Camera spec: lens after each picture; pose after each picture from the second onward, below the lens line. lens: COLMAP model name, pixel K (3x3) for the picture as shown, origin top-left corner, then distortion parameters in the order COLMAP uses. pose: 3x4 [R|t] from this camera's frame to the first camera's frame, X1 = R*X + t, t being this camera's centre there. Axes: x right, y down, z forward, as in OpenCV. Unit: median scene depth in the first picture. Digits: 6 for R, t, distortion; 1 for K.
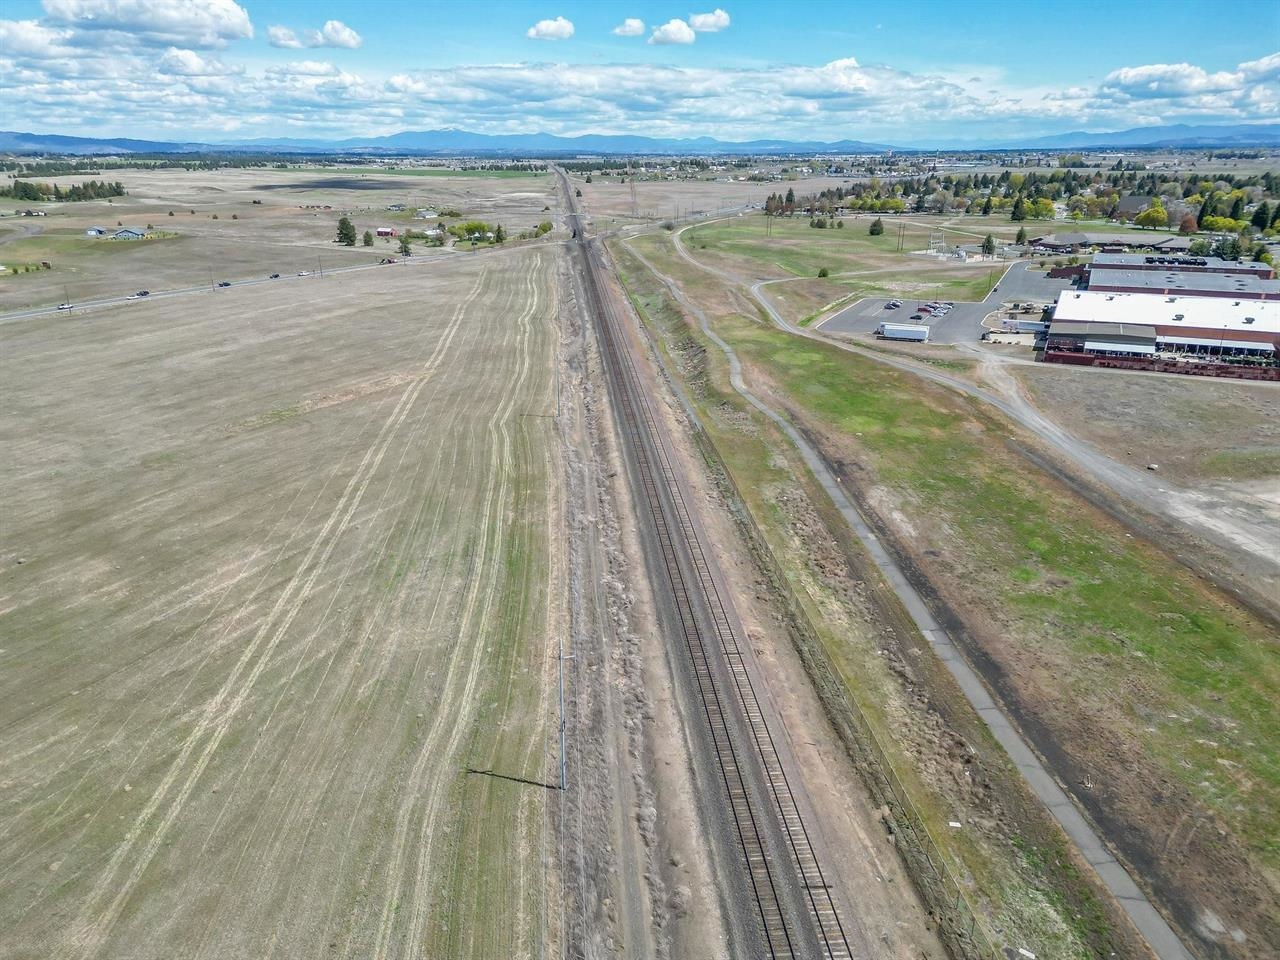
lens RADIAL K [[896.4, 0, 640.5], [0, 896.4, 479.6], [0, 0, 1]] dist [0.084587, -0.055844]
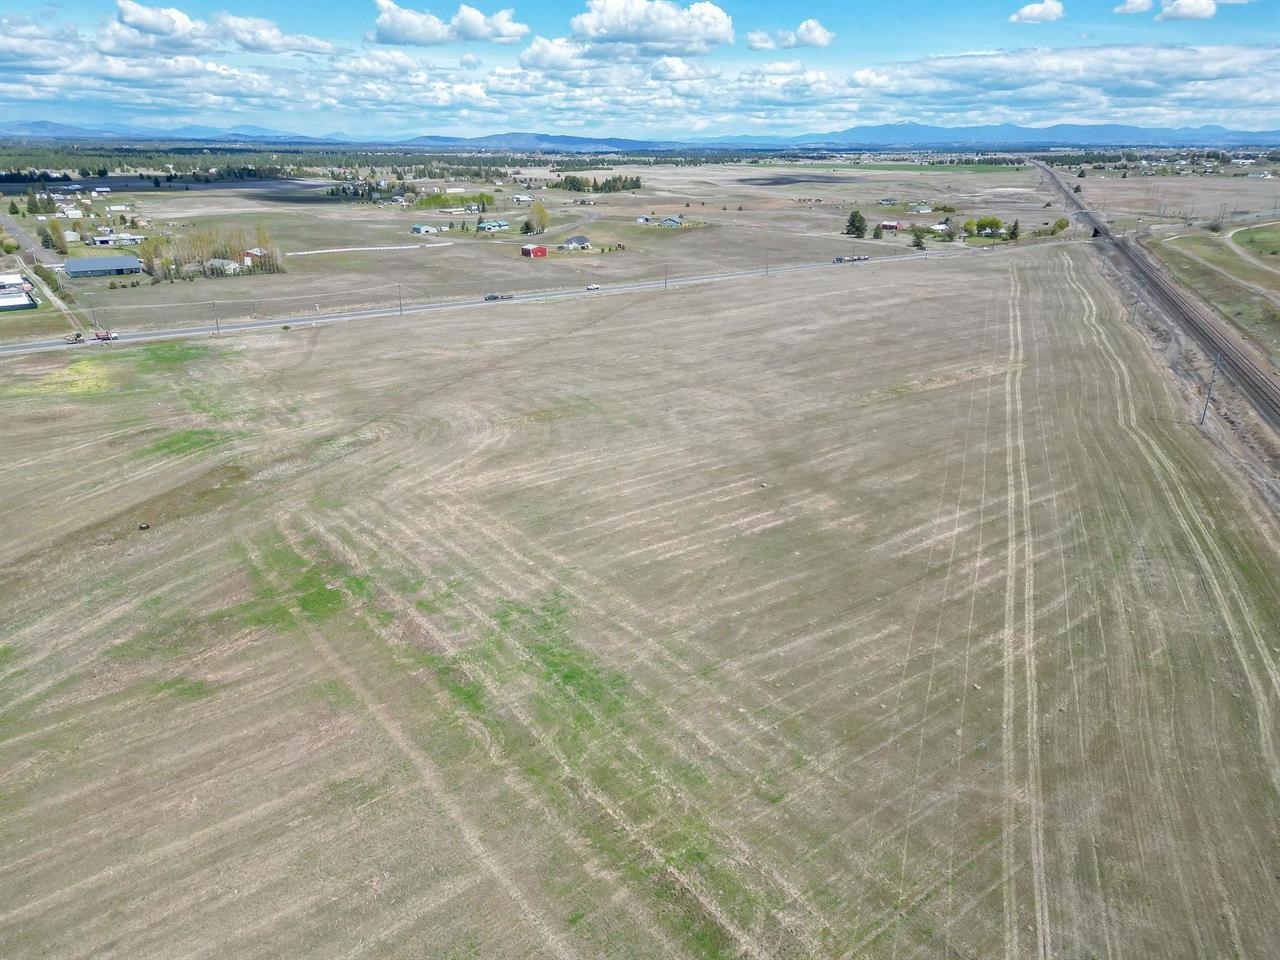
lens RADIAL K [[896.4, 0, 635.1], [0, 896.4, 478.2], [0, 0, 1]] dist [0.084587, -0.055844]
pose [[0.897478, 0.156253, -0.412454, -0.332304], [-0.154687, 0.987255, 0.037417, 0.060702], [0.413044, 0.030220, 0.910210, -0.169699]]
